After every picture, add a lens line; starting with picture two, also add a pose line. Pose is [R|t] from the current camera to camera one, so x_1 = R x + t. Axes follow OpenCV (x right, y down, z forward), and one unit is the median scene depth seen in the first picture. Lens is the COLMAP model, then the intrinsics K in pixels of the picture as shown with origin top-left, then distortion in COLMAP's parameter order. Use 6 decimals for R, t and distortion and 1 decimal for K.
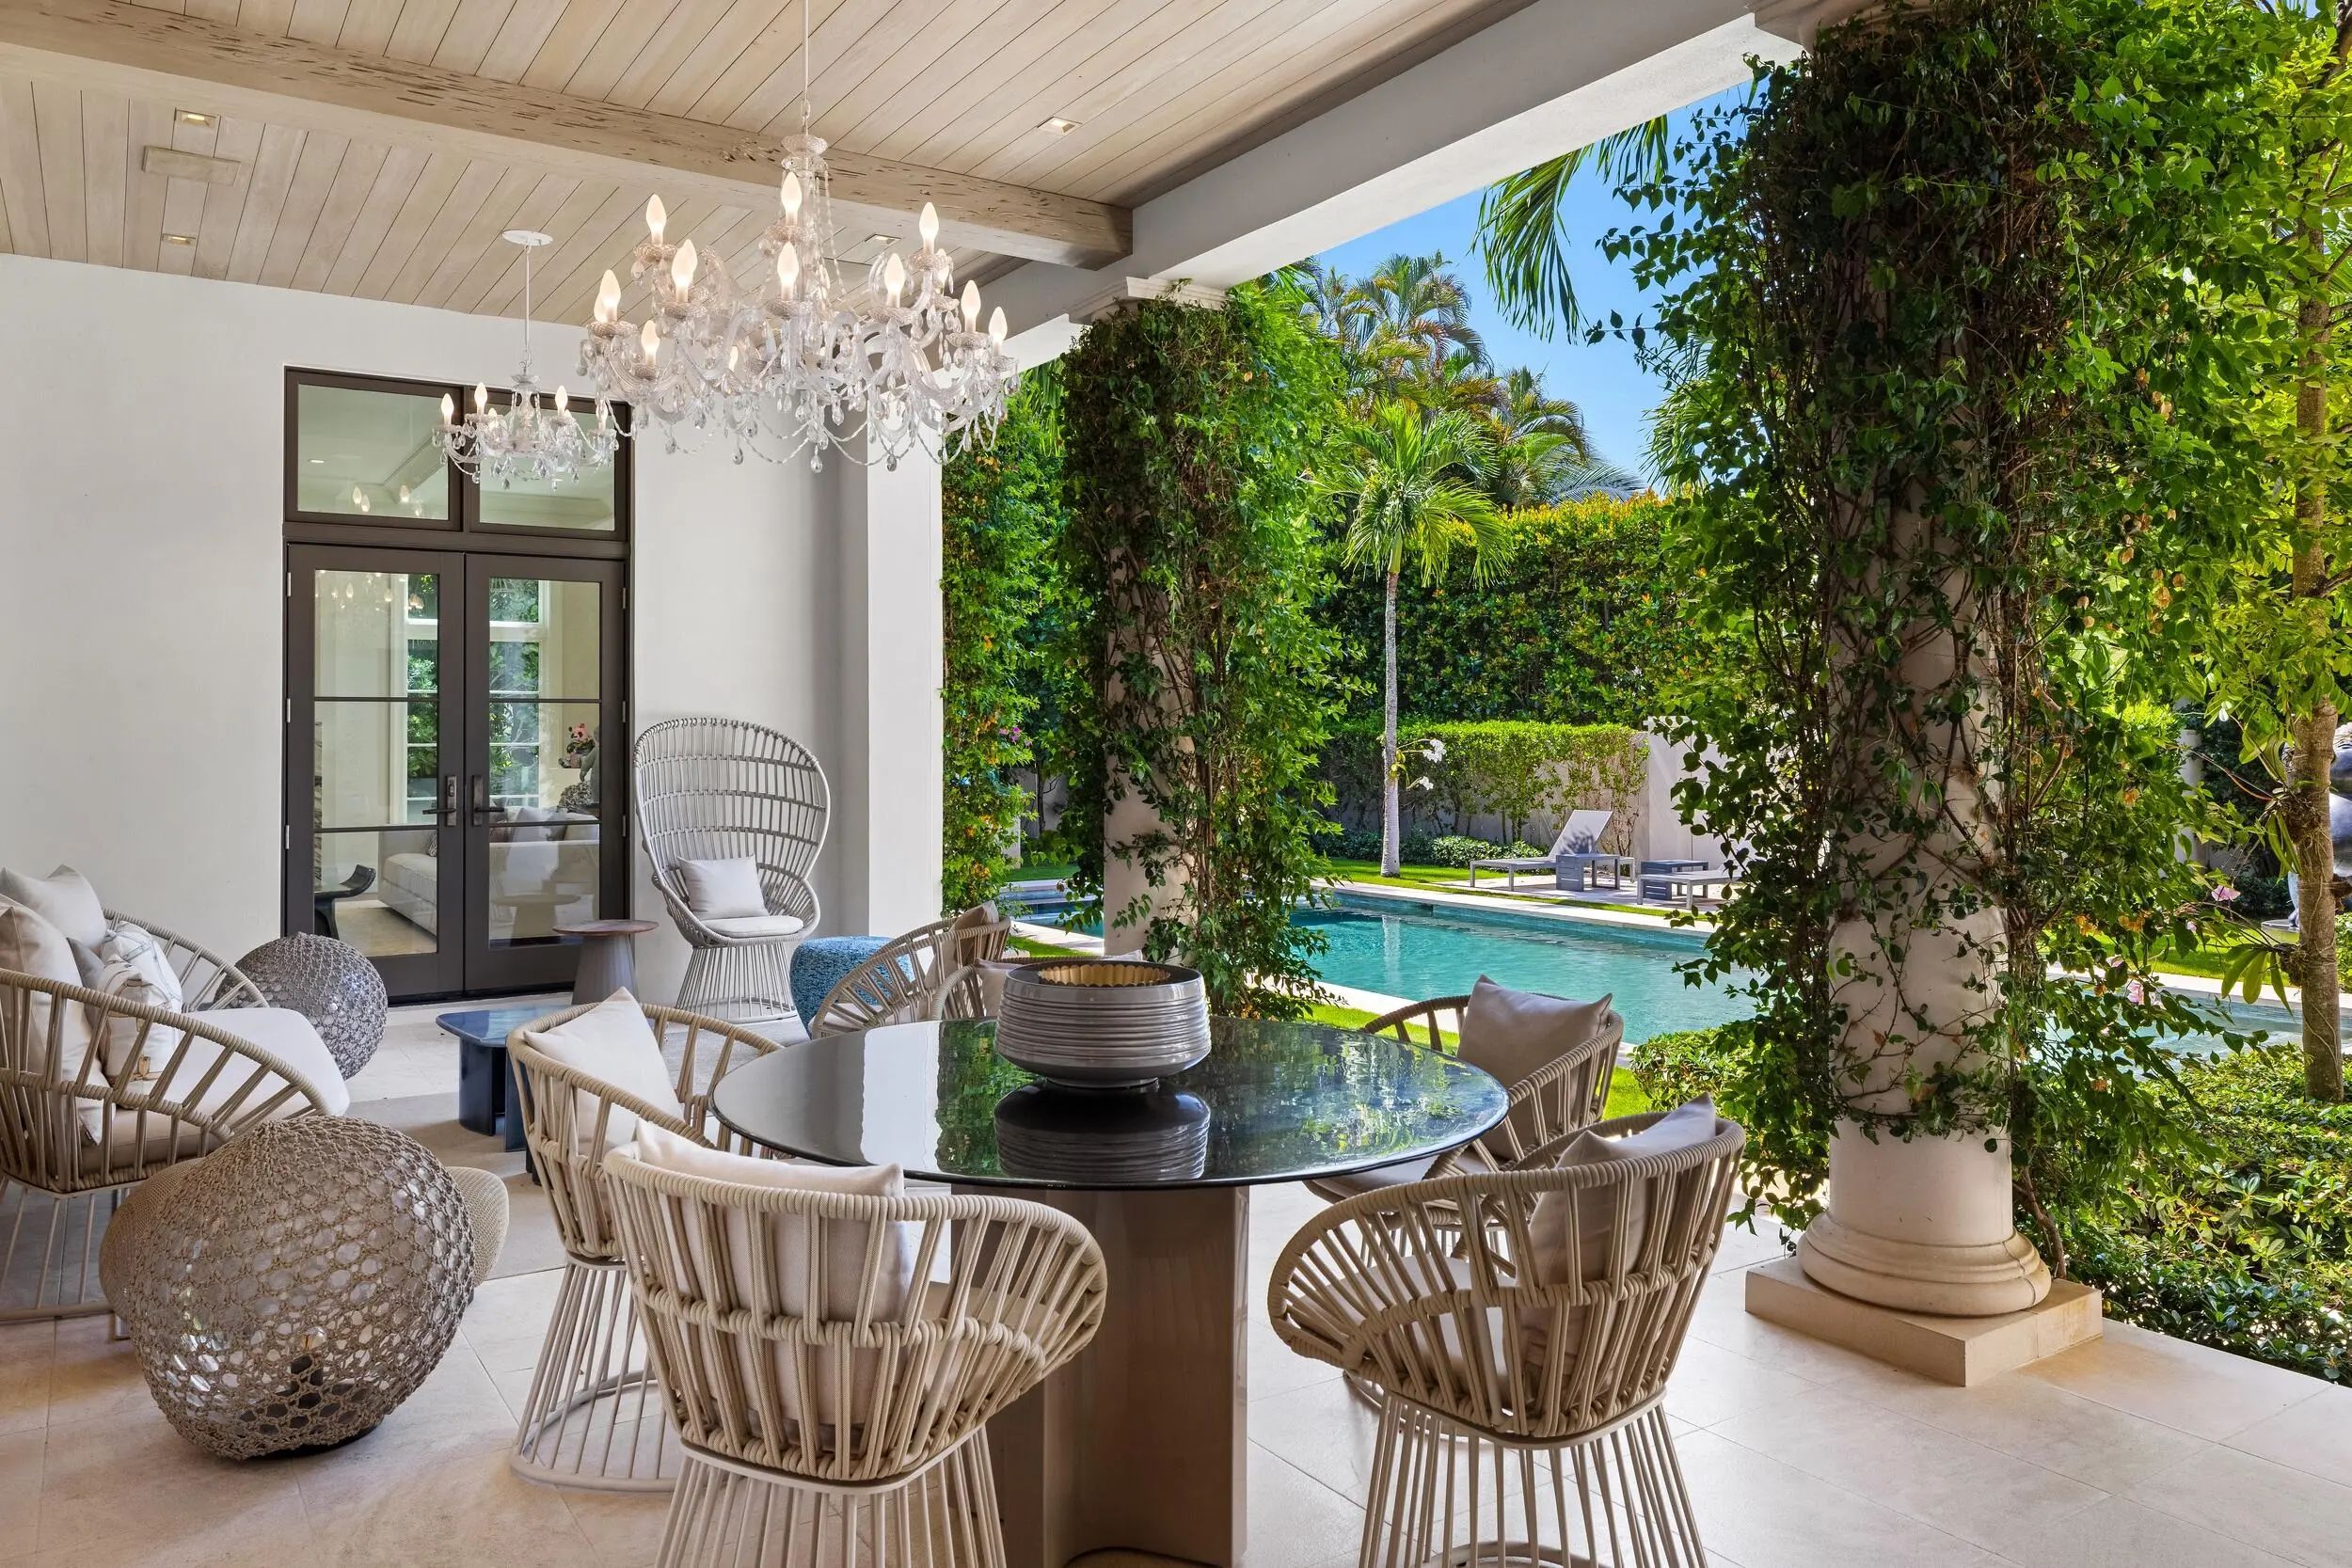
lens RADIAL K [[1606.1, 0, 1115.9], [0, 1606.1, 710.7], [0, 0, 1]] dist [-0.009735, 0.004978]
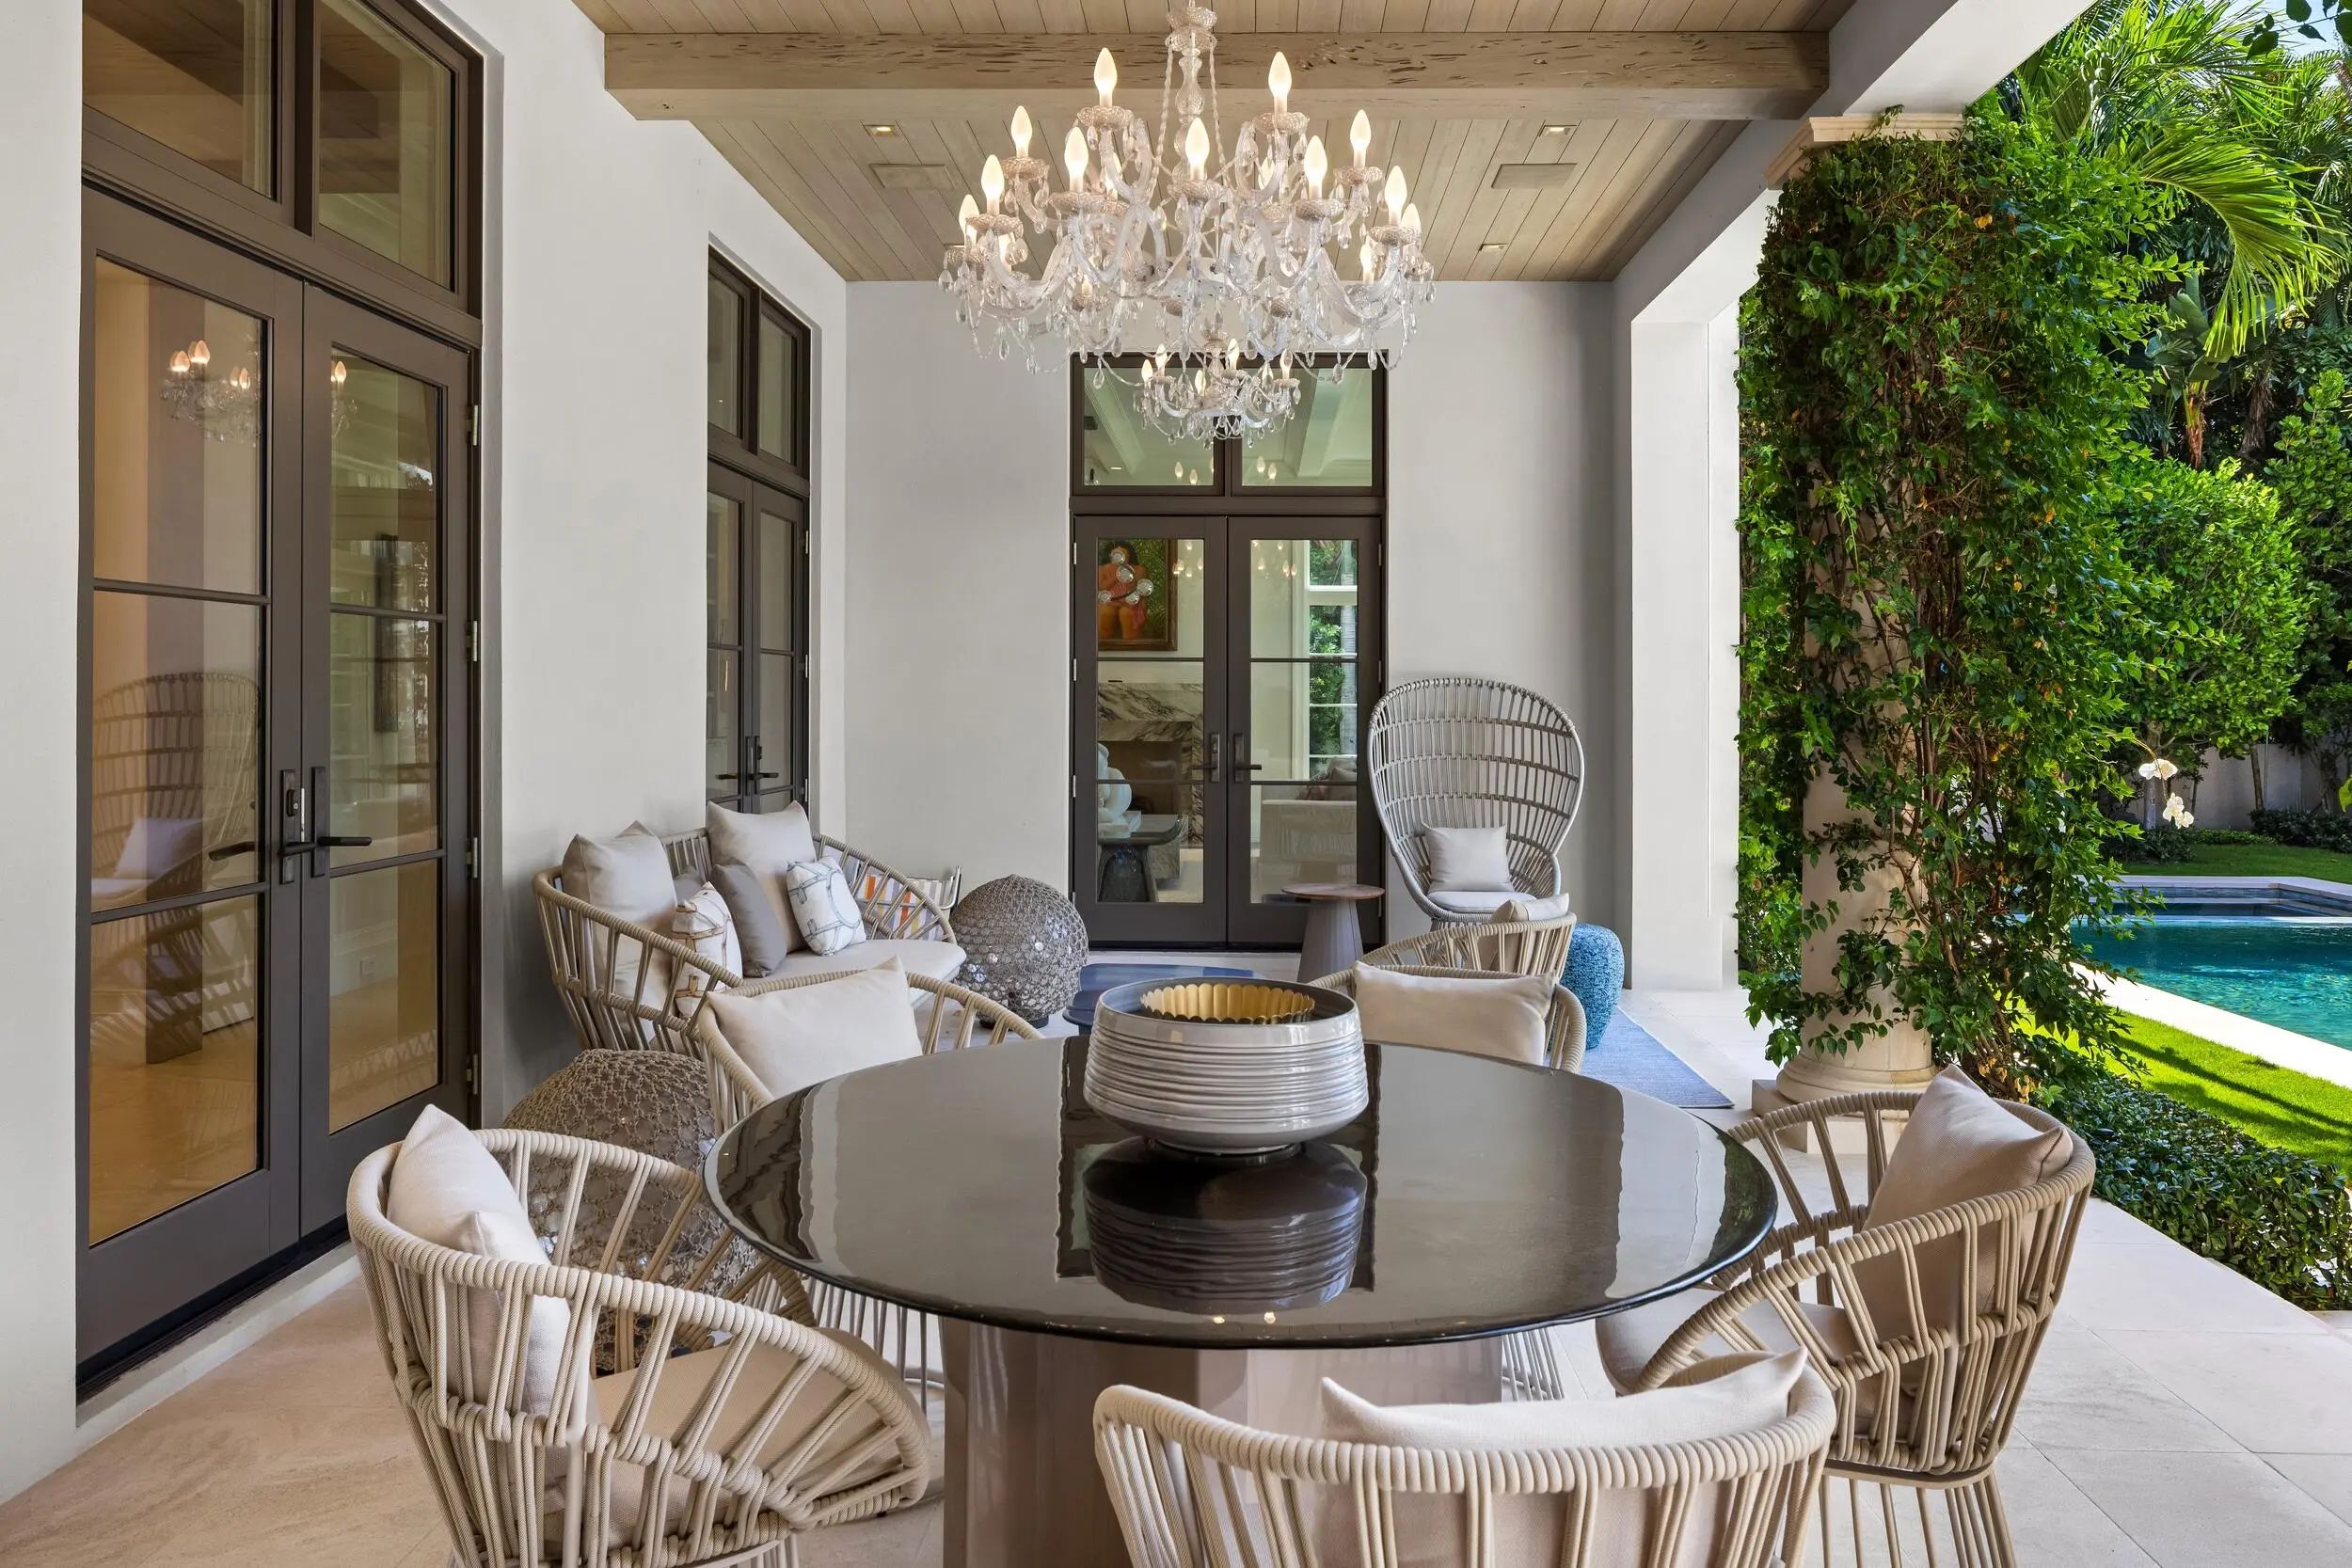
lens RADIAL K [[1606.1, 0, 1207.9], [0, 1606.1, 704.9], [0, 0, 1]] dist [-0.009735, 0.004978]
pose [[0.832501, 0.011428, -0.553906, 0.153797], [-0.001544, 0.999831, 0.018306, 0.003378], [0.554022, -0.014384, 0.832378, 0.134843]]
